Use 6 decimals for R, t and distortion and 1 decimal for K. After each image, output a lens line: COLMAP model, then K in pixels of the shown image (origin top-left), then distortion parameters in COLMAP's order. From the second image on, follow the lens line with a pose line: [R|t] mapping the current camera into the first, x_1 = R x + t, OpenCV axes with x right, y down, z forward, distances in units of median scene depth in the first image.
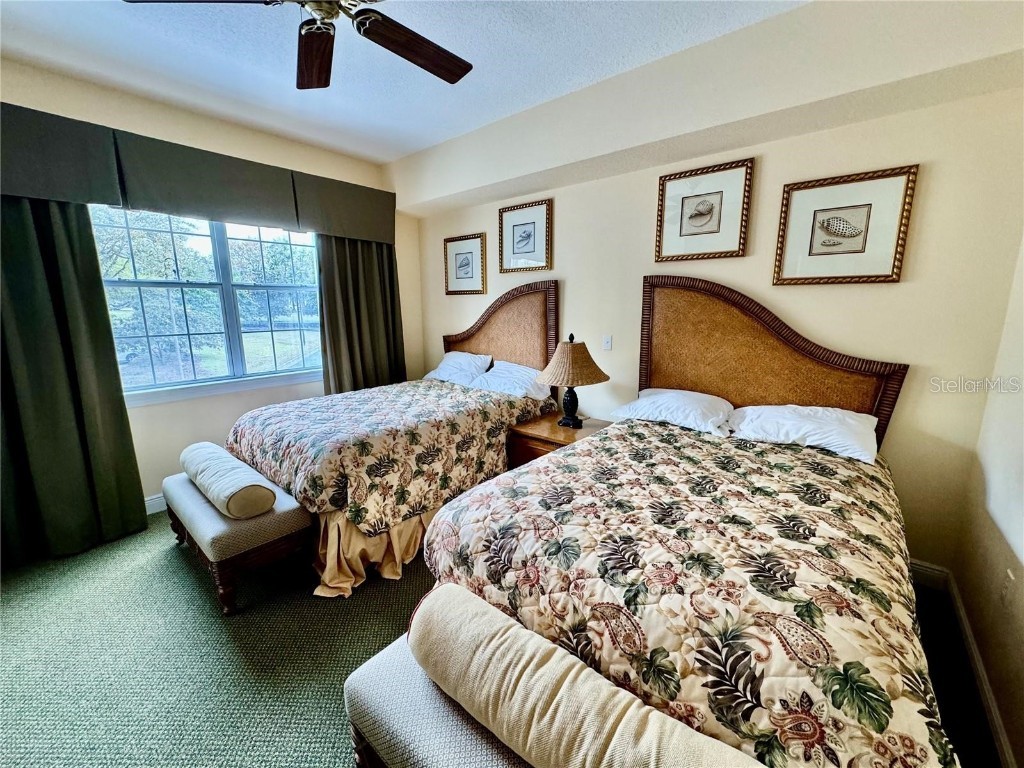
lens RADIAL K [[405.3, 0, 512.4], [0, 405.3, 377.4], [0, 0, 1]] dist [-0.001335, 0.000268]
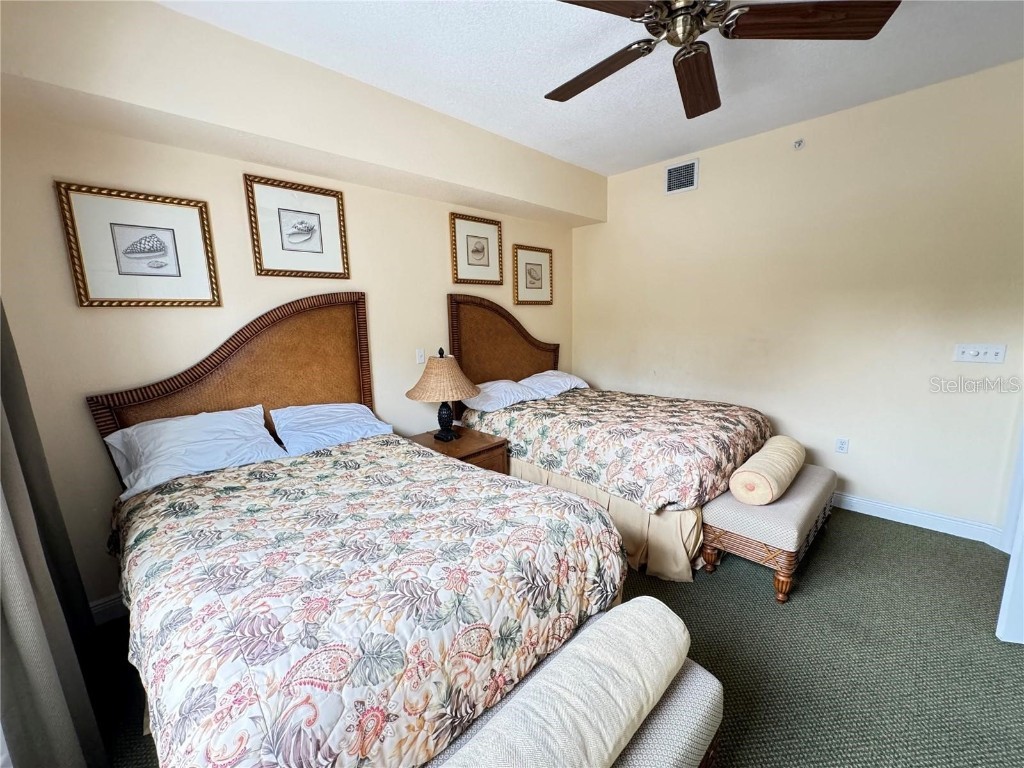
lens RADIAL K [[405.3, 0, 511.8], [0, 405.3, 391.1], [0, 0, 1]] dist [-0.001335, 0.000268]
pose [[0.102675, -0.182508, 0.977829, -0.894482], [0.204809, 0.965840, 0.158764, -0.134595], [-0.973402, 0.183967, 0.136547, 0.754947]]
